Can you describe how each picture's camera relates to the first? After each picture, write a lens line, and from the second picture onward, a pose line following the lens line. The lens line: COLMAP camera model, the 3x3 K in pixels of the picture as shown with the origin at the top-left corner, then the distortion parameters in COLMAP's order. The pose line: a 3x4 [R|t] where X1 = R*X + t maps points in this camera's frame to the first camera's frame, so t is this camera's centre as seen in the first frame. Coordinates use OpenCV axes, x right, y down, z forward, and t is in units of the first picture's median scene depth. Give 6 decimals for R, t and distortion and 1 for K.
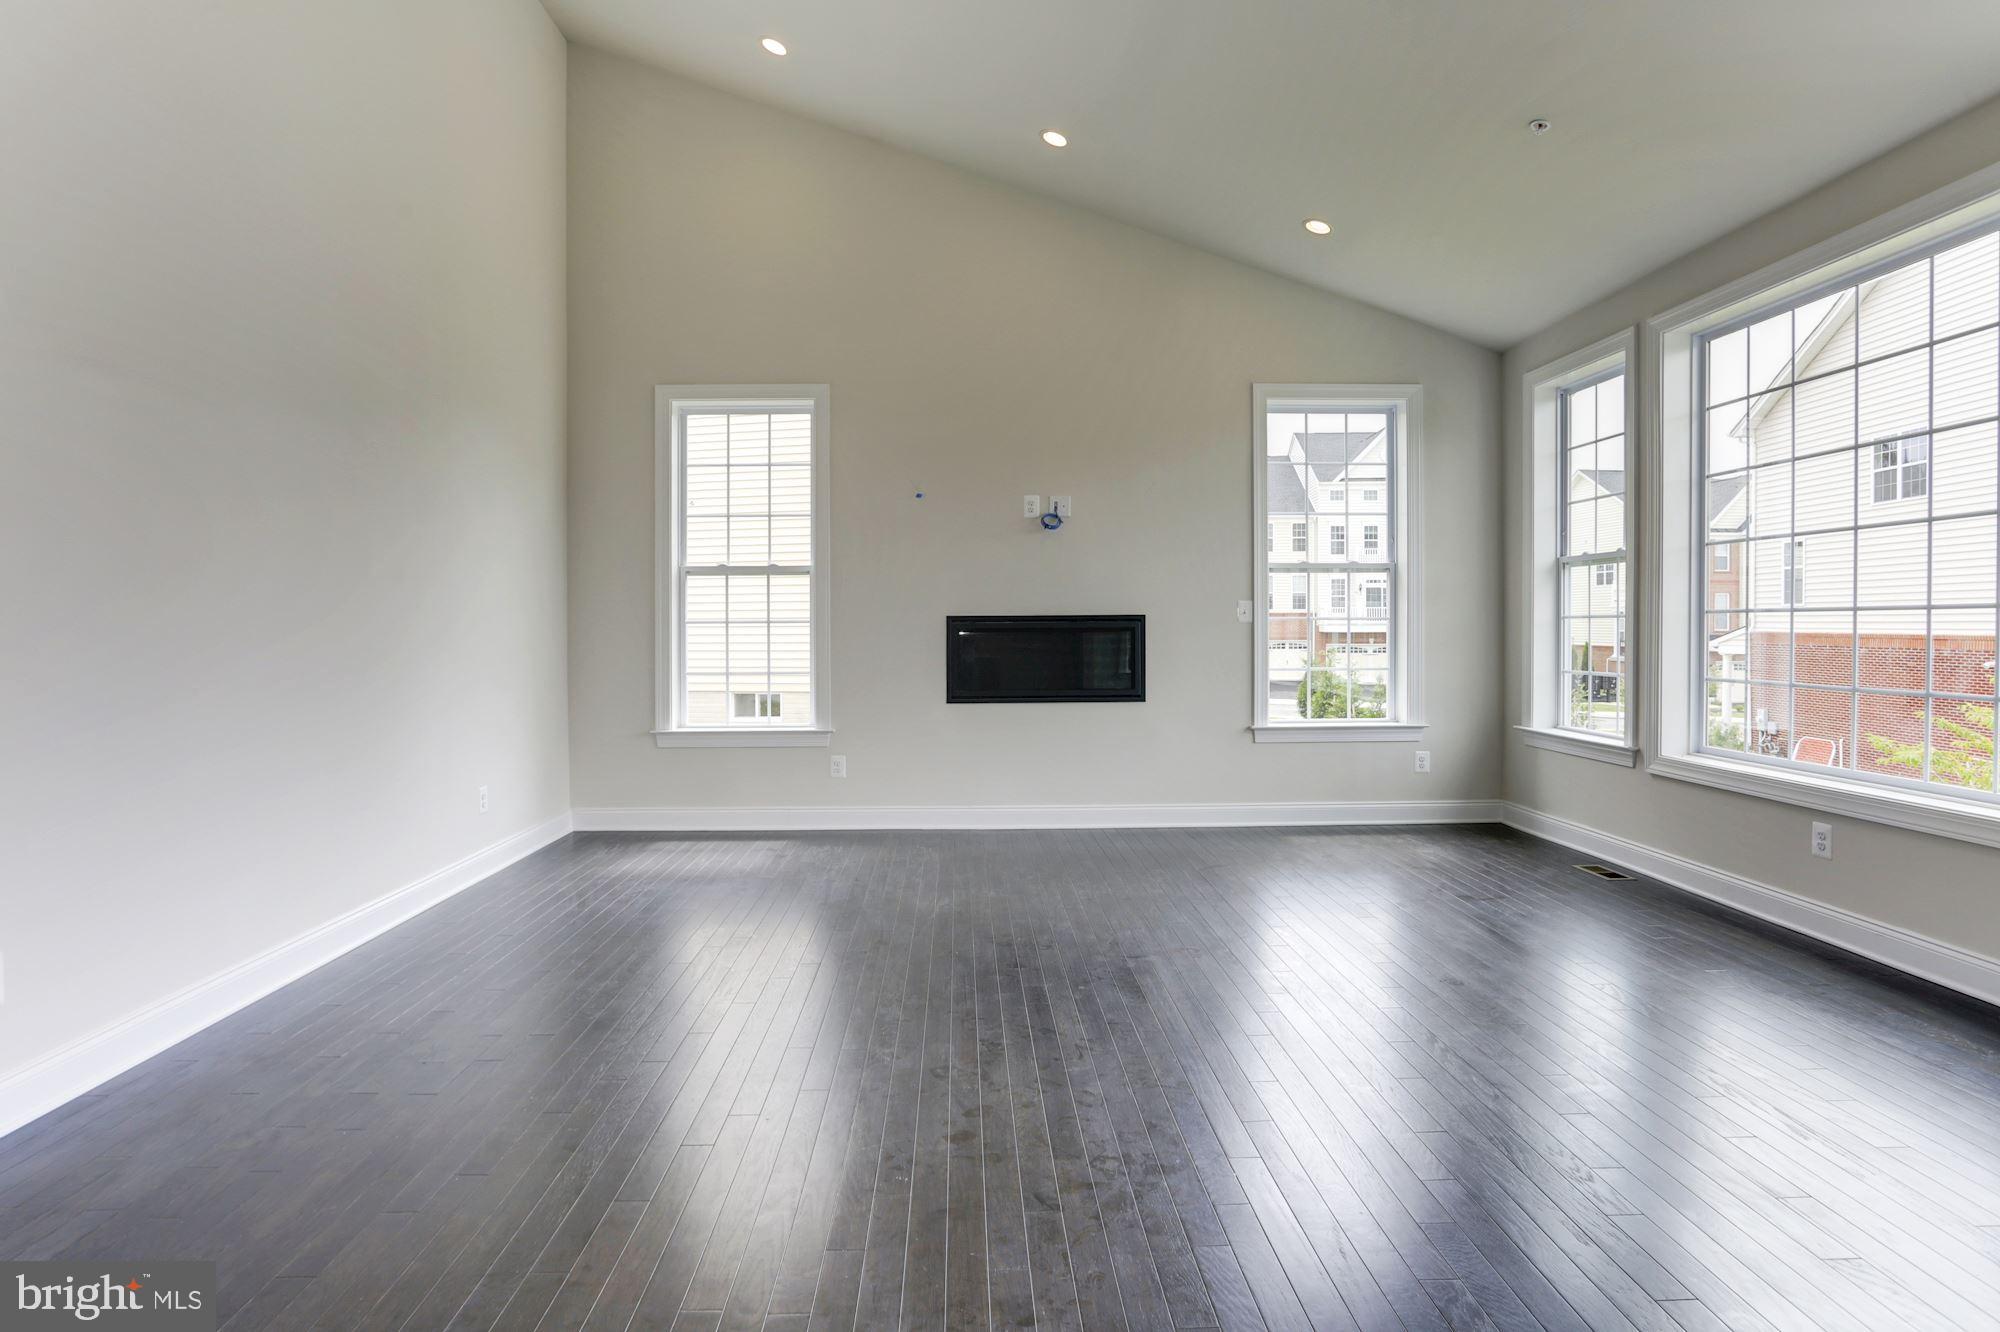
lens RADIAL K [[1048.5, 0, 970.6], [0, 1048.5, 626.9], [0, 0, 1]] dist [-0.064743, 0.000652]
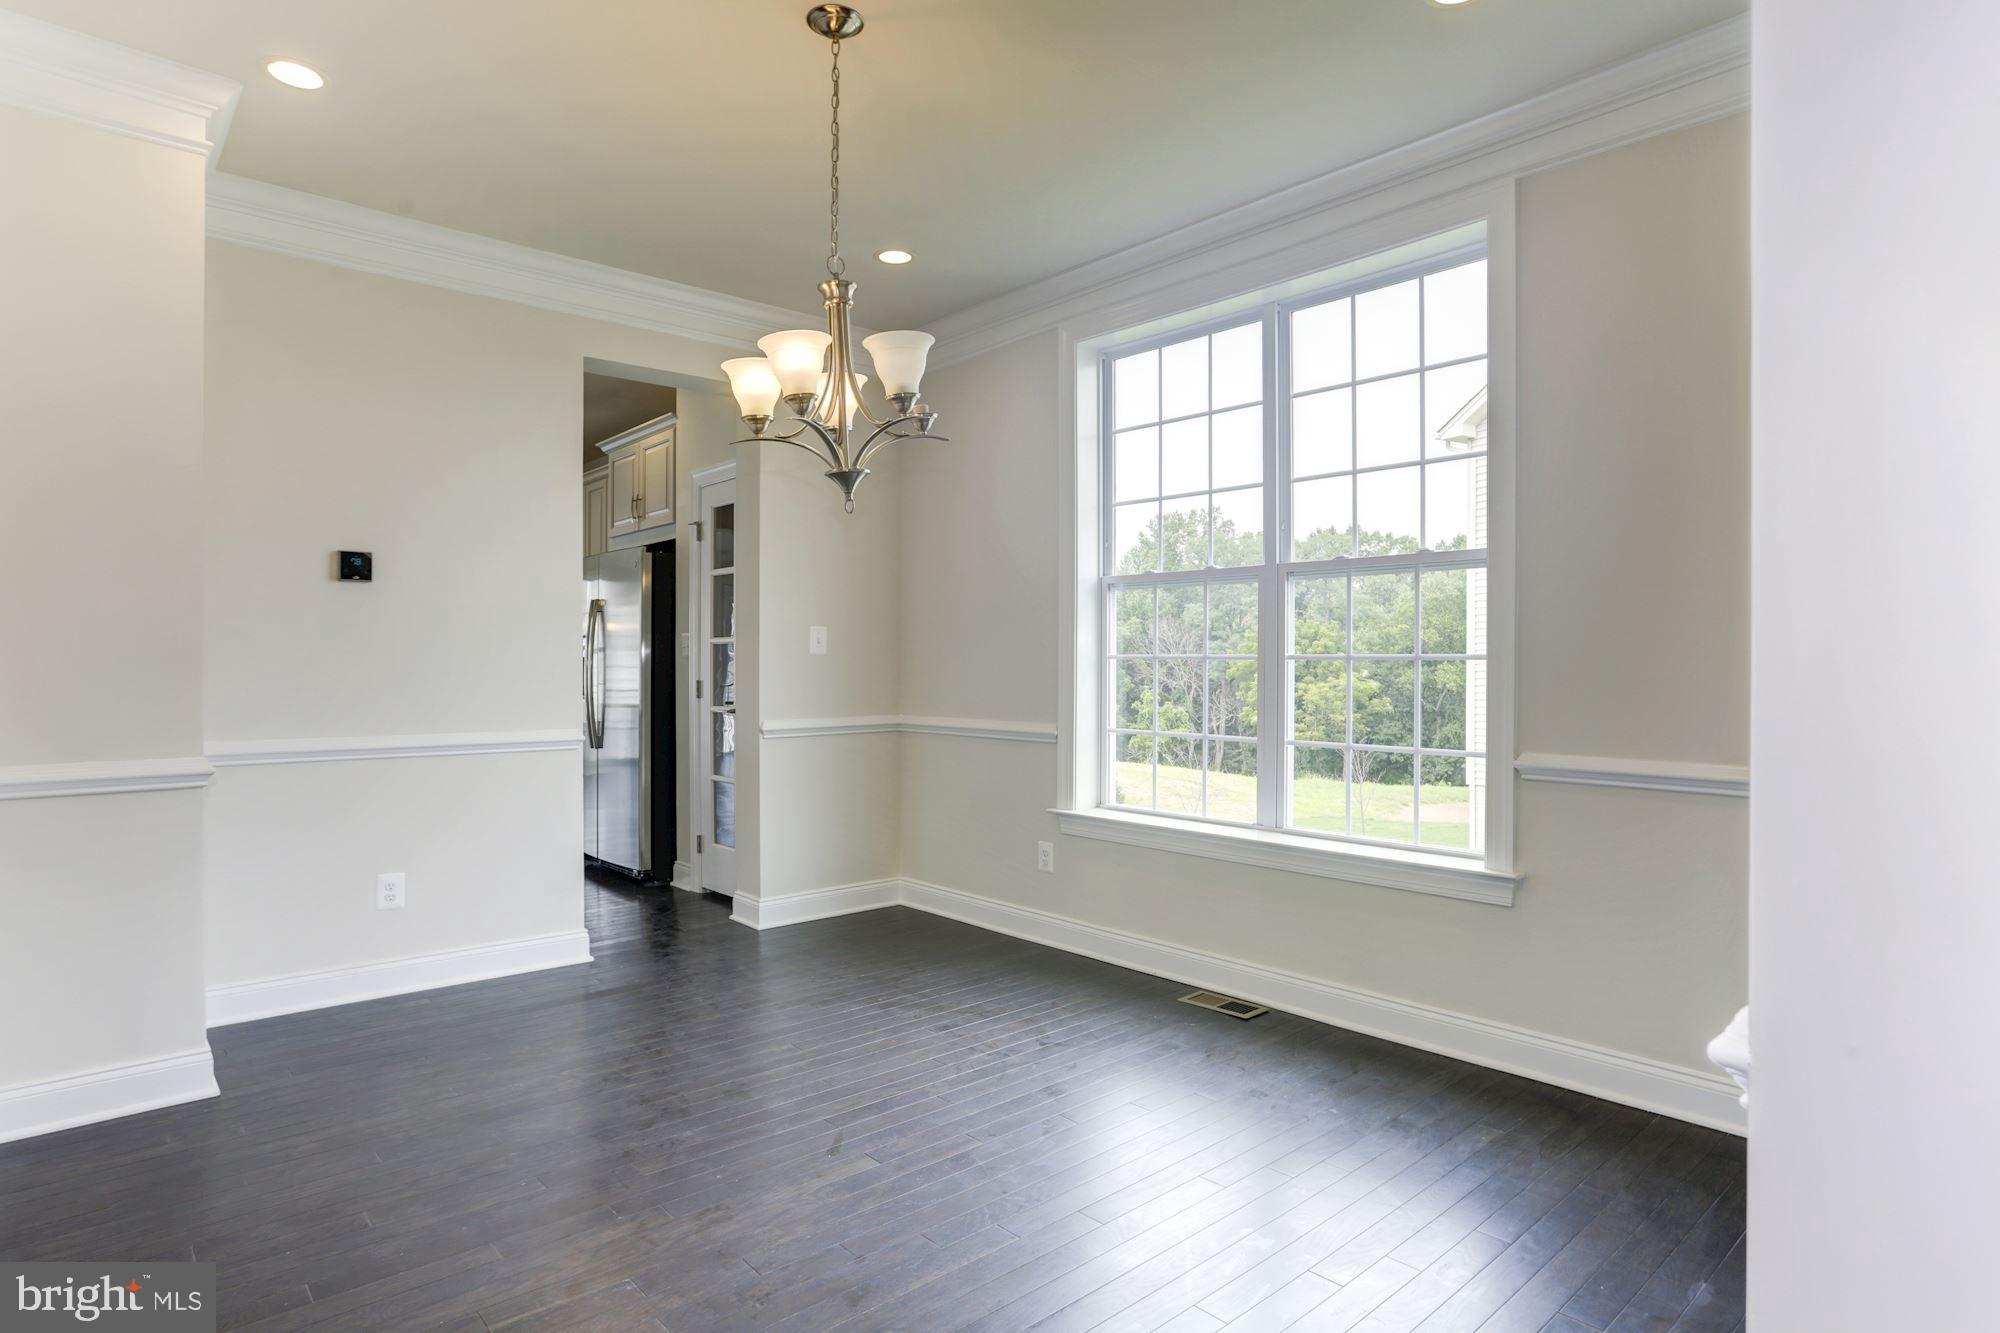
lens RADIAL K [[1074.6, 0, 1000.0], [0, 1074.6, 666.5], [0, 0, 1]] dist [-0.044668, 0.030956]
pose [[0.741421, 0.004019, 0.671028, -0.001858], [-0.004795, 0.999988, -0.000691, -0.002002], [-0.671023, -0.002705, 0.741432, 0.474730]]
